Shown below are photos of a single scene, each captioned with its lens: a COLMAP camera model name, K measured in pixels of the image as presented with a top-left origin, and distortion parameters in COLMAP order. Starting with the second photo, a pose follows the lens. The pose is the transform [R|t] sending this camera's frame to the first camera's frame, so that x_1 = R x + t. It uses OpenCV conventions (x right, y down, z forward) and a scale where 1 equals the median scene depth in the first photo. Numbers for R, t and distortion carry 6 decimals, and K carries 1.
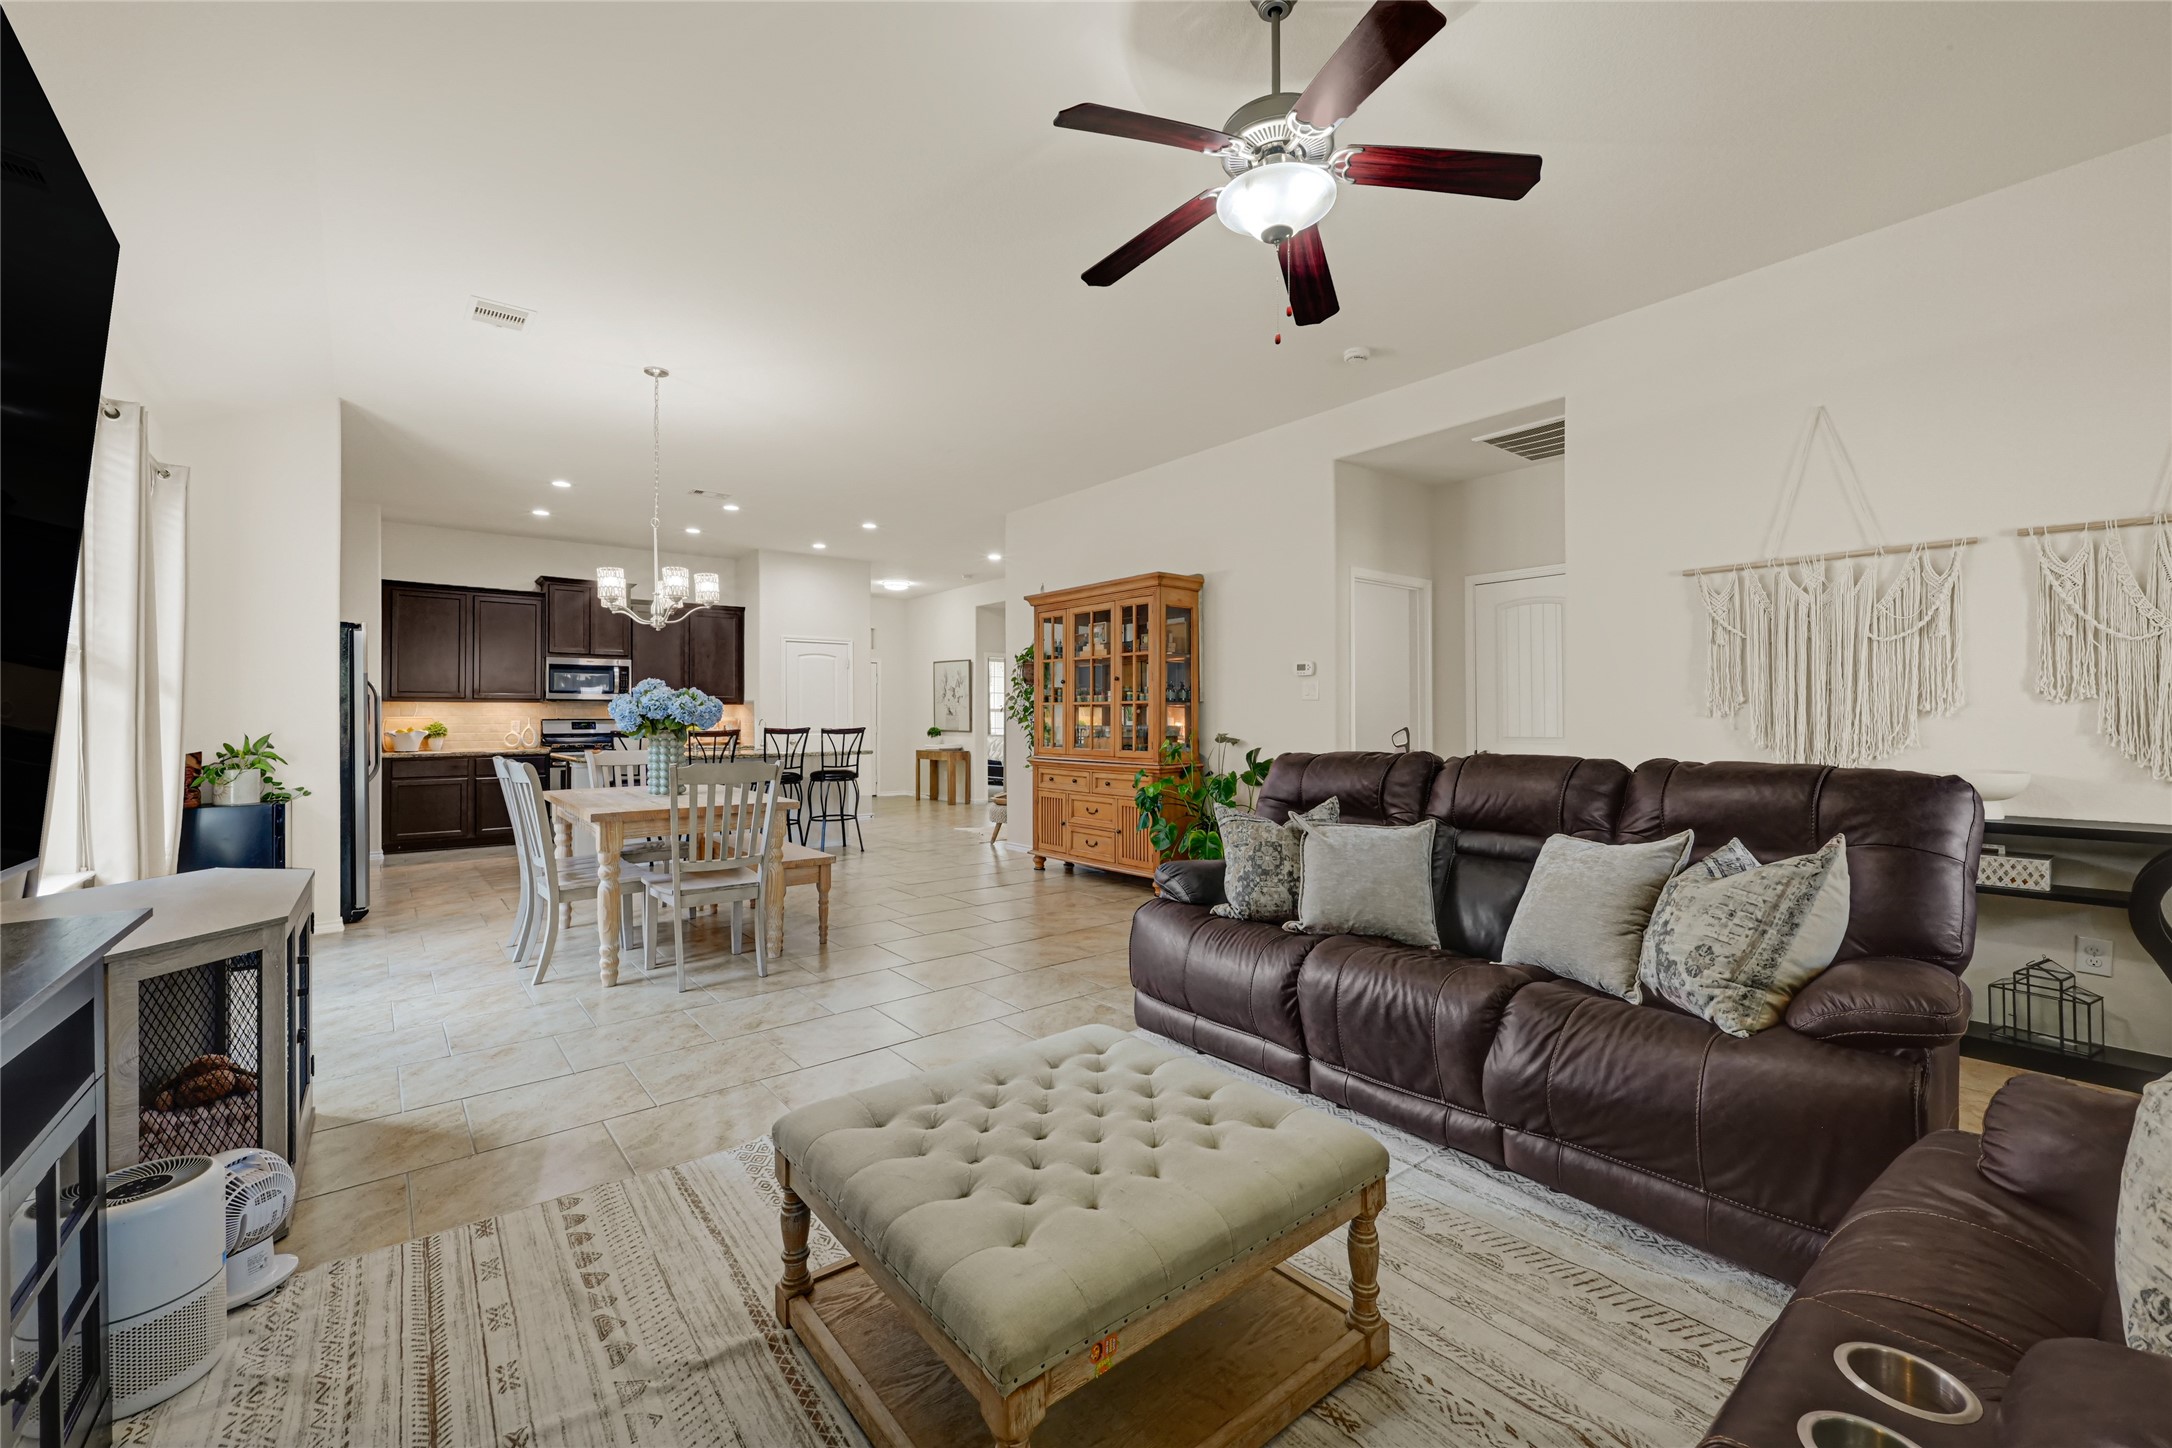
lens RADIAL K [[876.0, 0, 1076.0], [0, 876.0, 722.9], [0, 0, 1]] dist [0.003633, 0.000204]
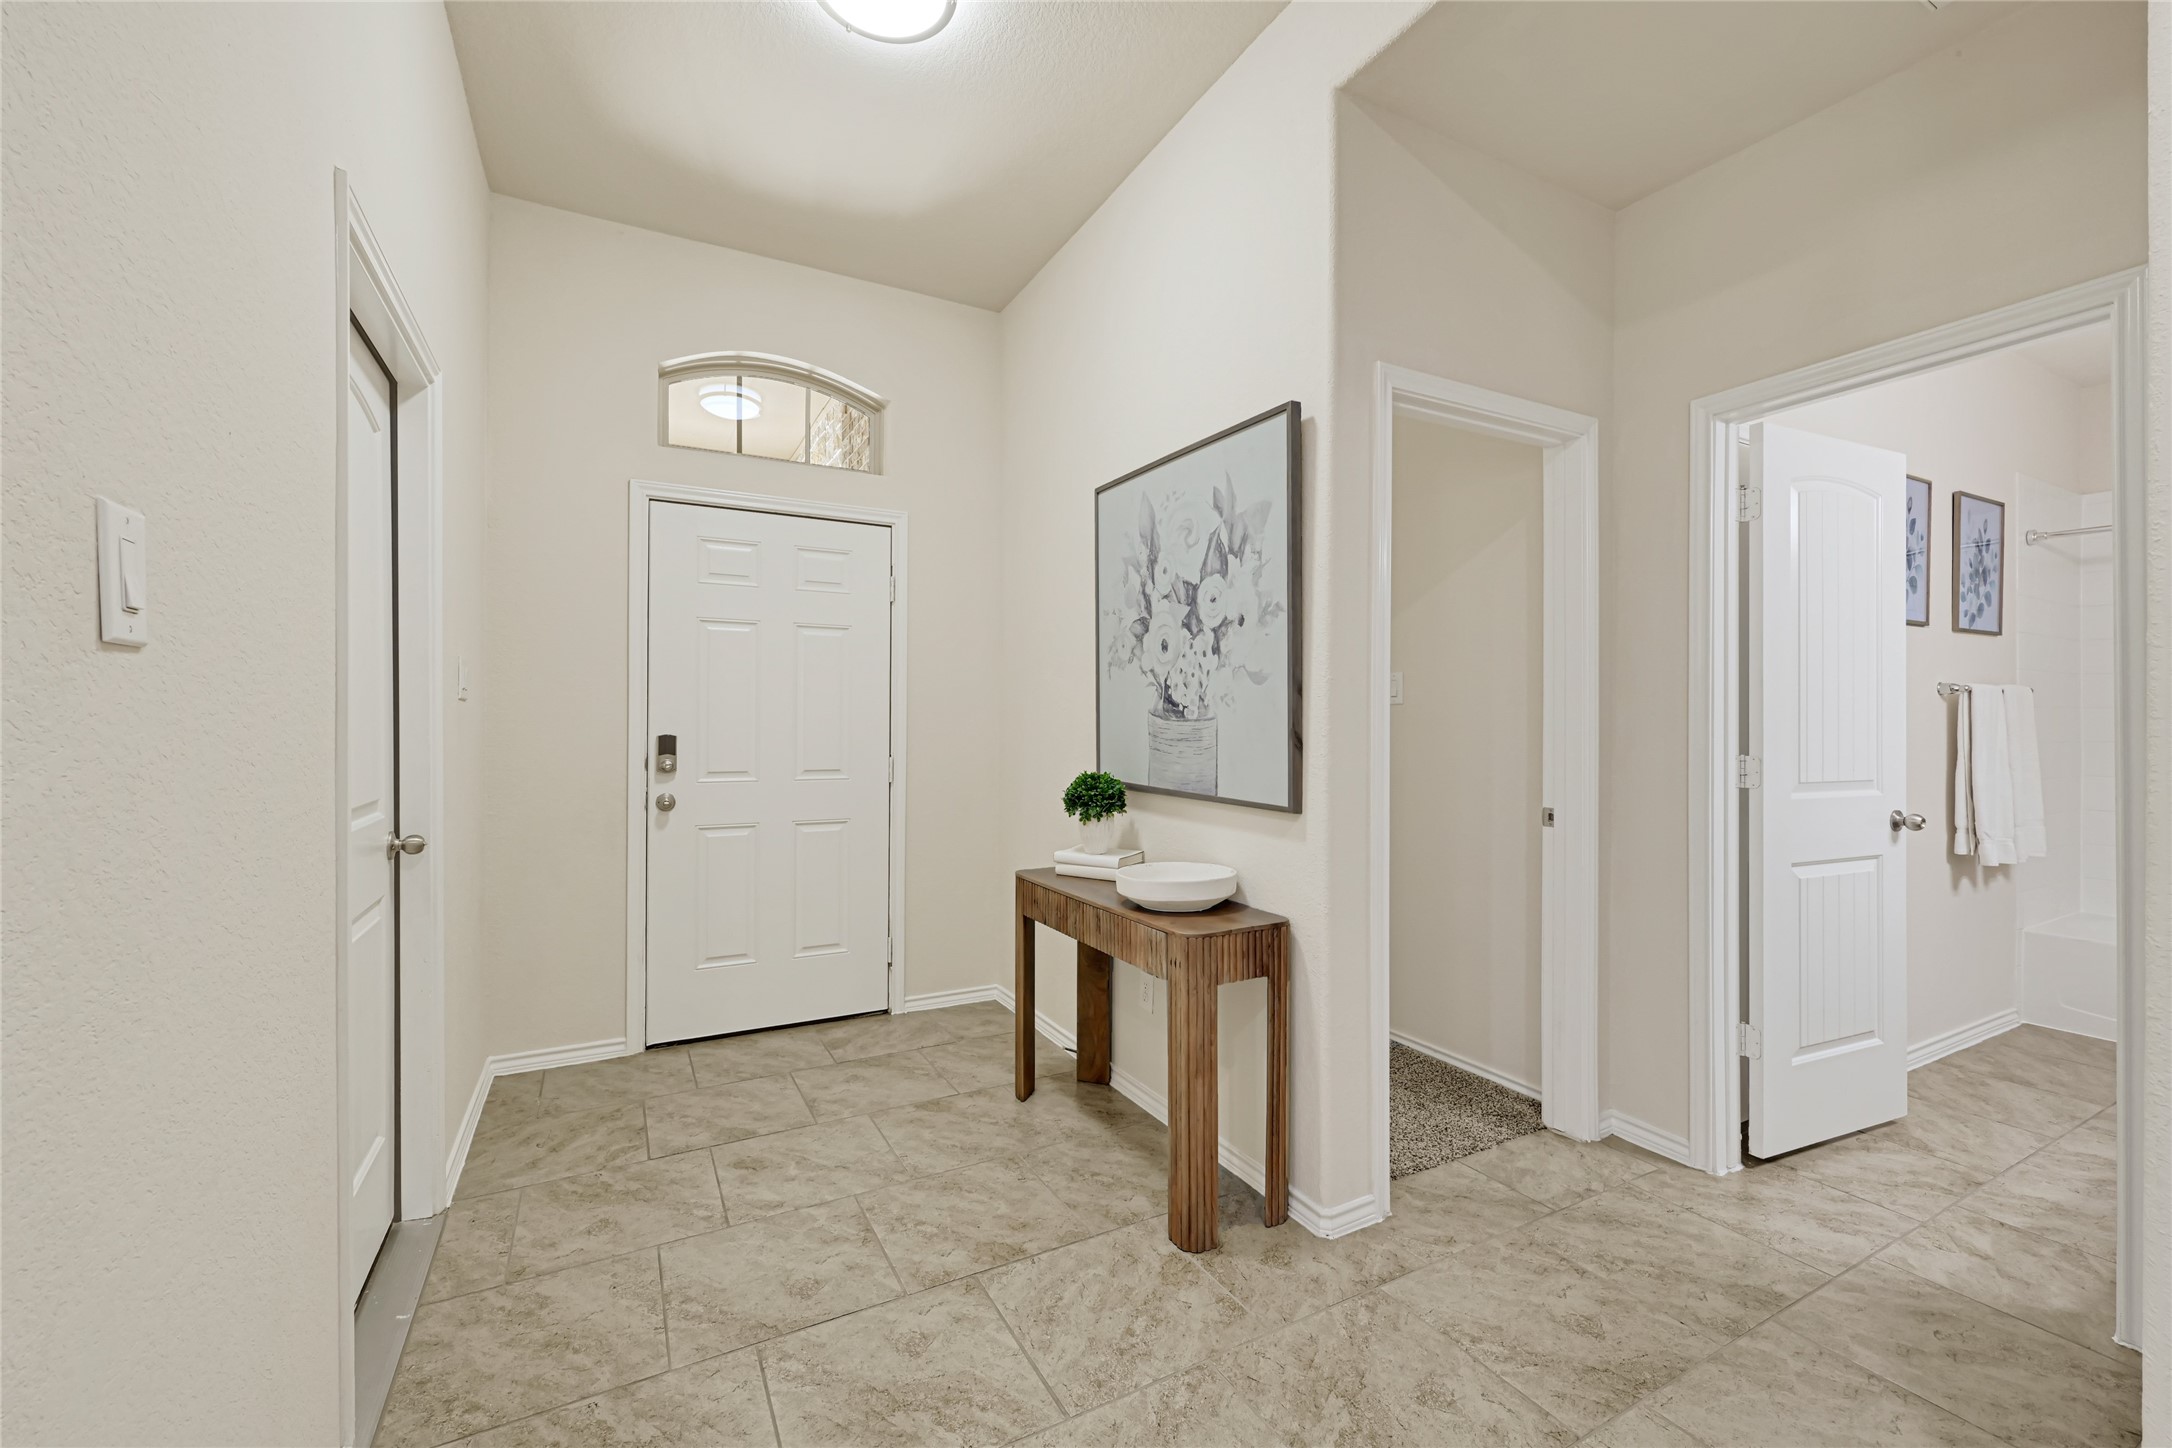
lens RADIAL K [[876.0, 0, 1082.2], [0, 876.0, 723.8], [0, 0, 1]] dist [0.003633, 0.000204]
pose [[0.984703, 0.005960, -0.174140, -0.128876], [-0.005744, 0.999982, 0.001743, -0.007830], [0.174147, -0.000716, 0.984719, 0.794265]]
